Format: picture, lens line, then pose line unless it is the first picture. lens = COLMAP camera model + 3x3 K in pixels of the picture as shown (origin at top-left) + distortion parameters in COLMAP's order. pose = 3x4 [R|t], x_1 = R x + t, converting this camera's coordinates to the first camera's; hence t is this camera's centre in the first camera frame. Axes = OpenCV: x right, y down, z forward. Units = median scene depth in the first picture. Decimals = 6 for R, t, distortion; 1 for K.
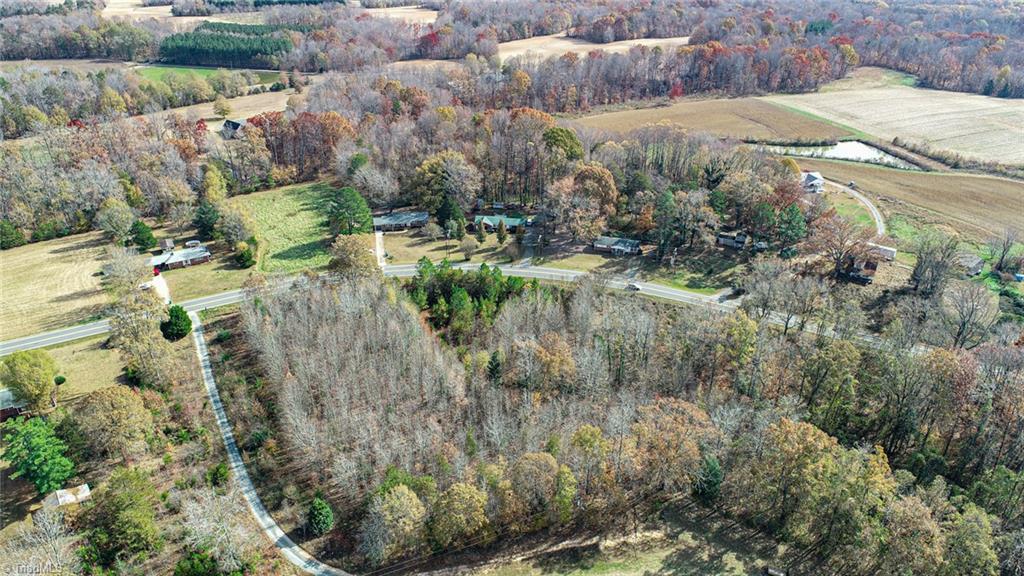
lens RADIAL K [[690.9, 0, 512.0], [0, 690.9, 288.0], [0, 0, 1]] dist [-0.010028, 0.003383]
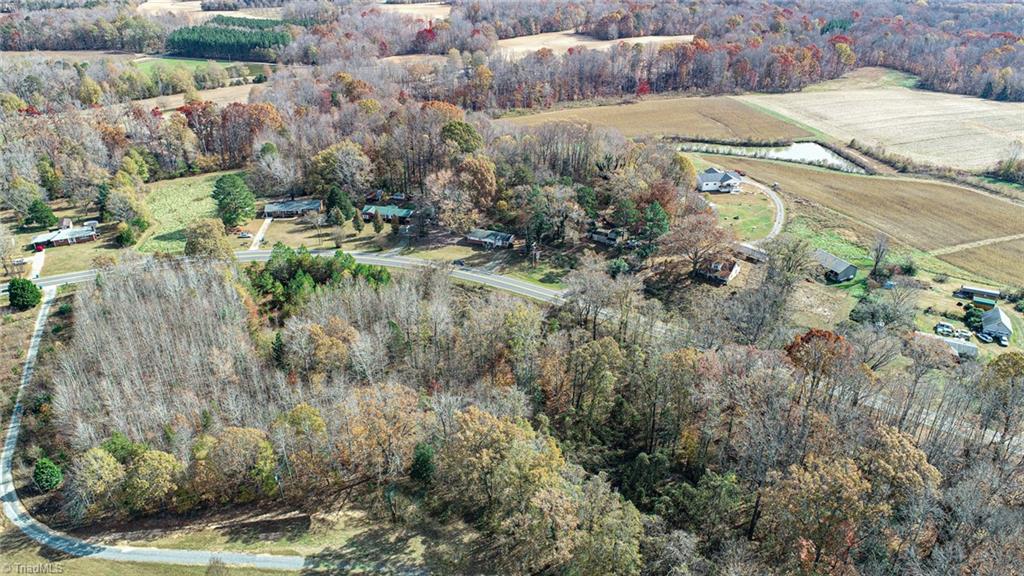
lens RADIAL K [[690.9, 0, 512.0], [0, 690.9, 288.0], [0, 0, 1]] dist [-0.010028, 0.003383]
pose [[0.995720, 0.039150, -0.083725, 0.190638], [-0.038871, 0.999232, 0.004960, 0.002965], [0.083855, -0.001684, 0.996477, -0.000305]]
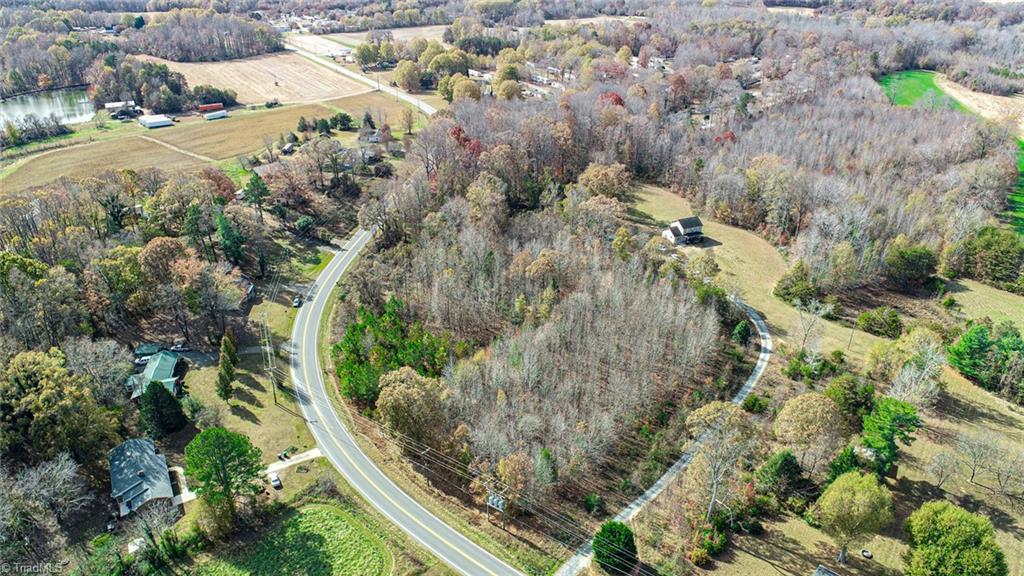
lens RADIAL K [[690.9, 0, 512.0], [0, 690.9, 288.0], [0, 0, 1]] dist [-0.010028, 0.003383]
pose [[-0.335923, -0.450028, 0.827424, -0.474561], [0.425573, 0.711170, 0.559575, -0.283522], [-0.840264, 0.540104, -0.047379, 0.526915]]
